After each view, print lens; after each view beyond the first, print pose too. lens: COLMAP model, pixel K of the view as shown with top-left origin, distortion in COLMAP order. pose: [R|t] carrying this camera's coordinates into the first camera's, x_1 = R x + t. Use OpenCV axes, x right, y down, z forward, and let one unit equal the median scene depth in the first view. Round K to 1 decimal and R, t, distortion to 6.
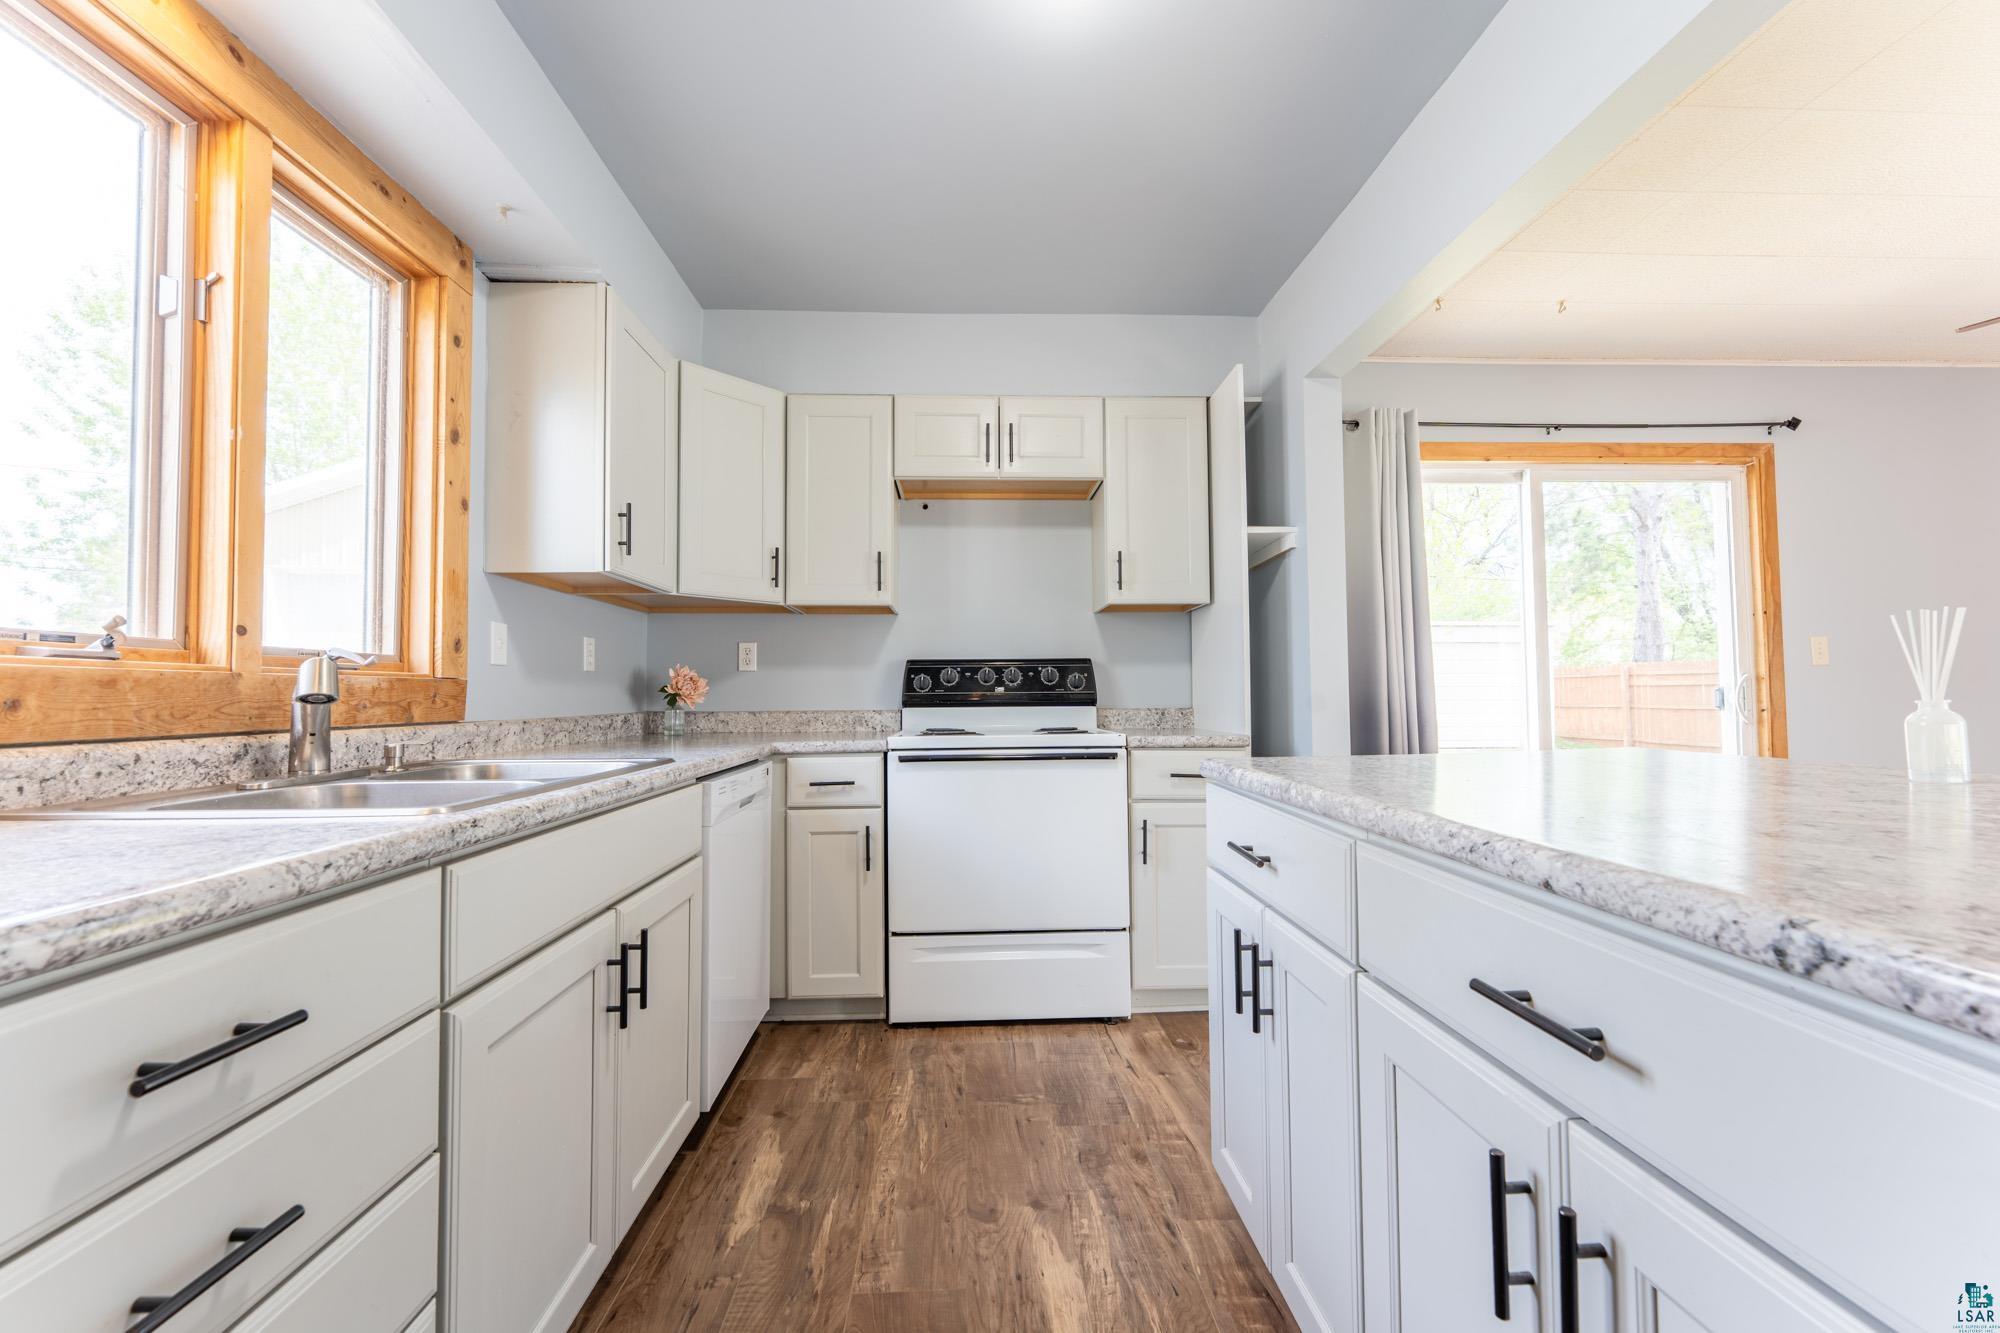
lens RADIAL K [[793.9, 0, 991.7], [0, 793.9, 669.9], [0, 0, 1]] dist [0.001084, -0.001429]
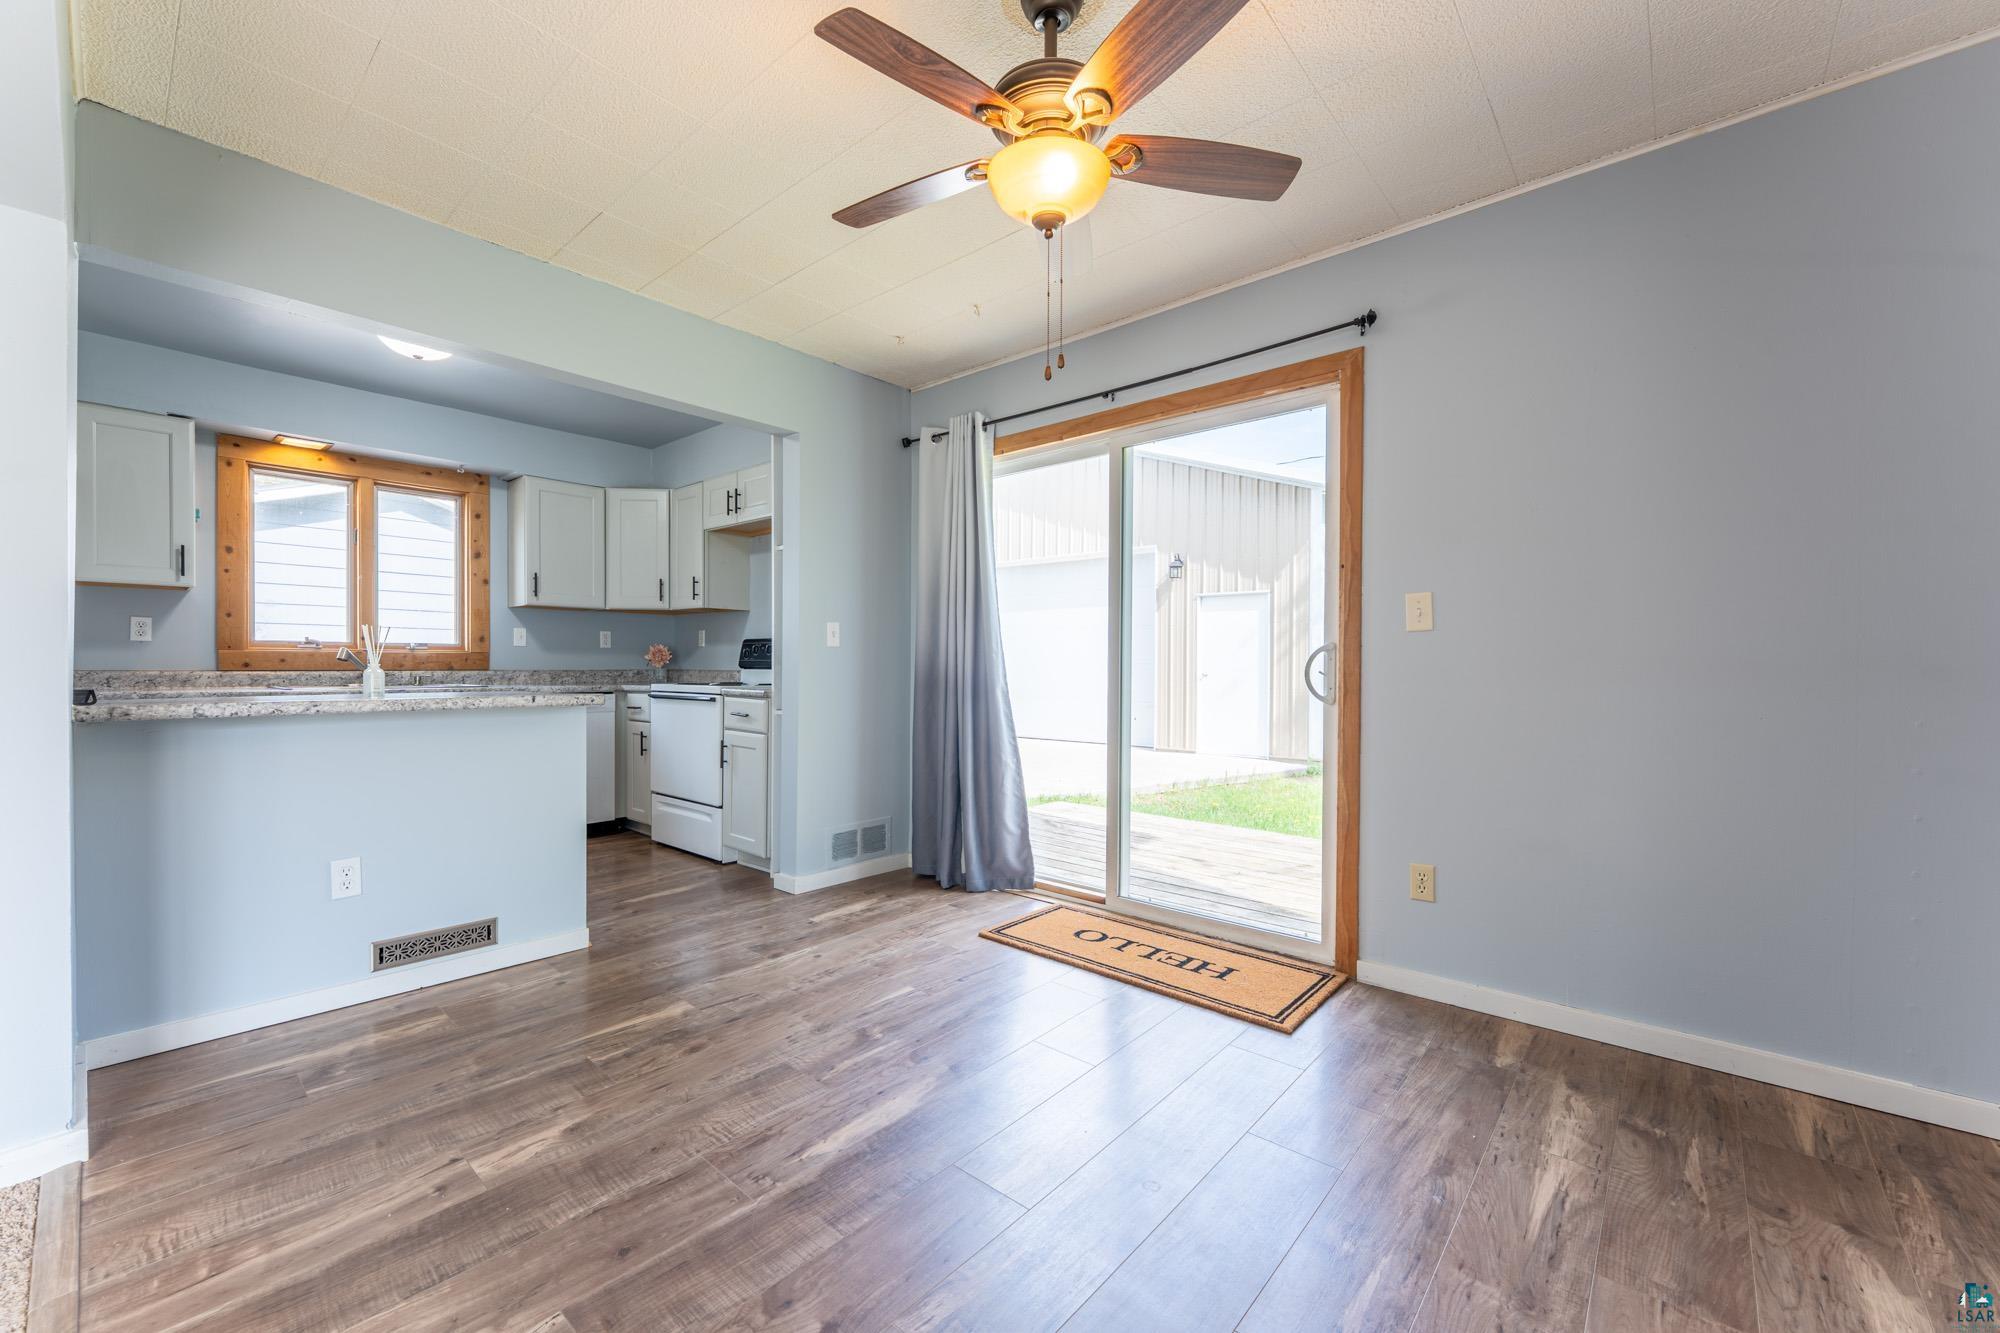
lens RADIAL K [[793.9, 0, 984.3], [0, 793.9, 670.7], [0, 0, 1]] dist [0.001084, -0.001429]
pose [[0.719222, 0.016538, -0.694583, 1.475733], [0.013602, 0.999190, 0.037875, -0.003387], [0.694647, -0.036689, 0.718415, 0.199073]]
